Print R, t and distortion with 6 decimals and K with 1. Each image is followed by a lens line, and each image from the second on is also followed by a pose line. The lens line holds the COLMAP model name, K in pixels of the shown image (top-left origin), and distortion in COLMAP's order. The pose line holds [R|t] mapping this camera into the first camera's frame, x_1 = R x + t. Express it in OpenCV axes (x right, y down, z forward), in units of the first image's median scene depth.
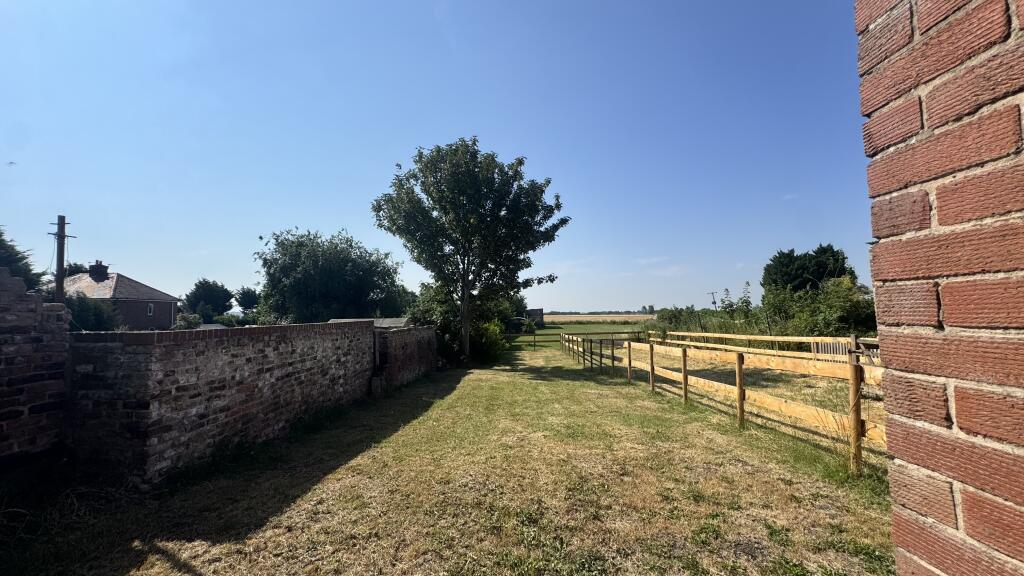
lens RADIAL K [[397.1, 0, 512.0], [0, 397.1, 288.0], [0, 0, 1]] dist [0.018422, 0.000188]
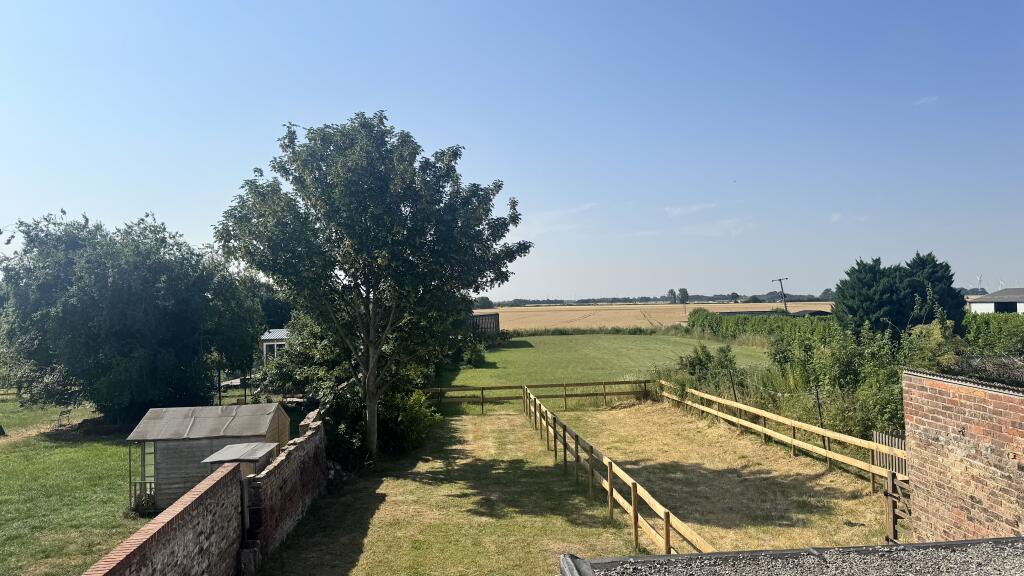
lens RADIAL K [[698.8, 0, 508.6], [0, 698.8, 289.8], [0, 0, 1]] dist [0.151047, -0.188325]
pose [[0.996087, -0.011219, 0.087668, 0.004625], [0.006066, 0.998250, 0.058828, -0.132679], [-0.088174, -0.058066, 0.994411, -0.114463]]
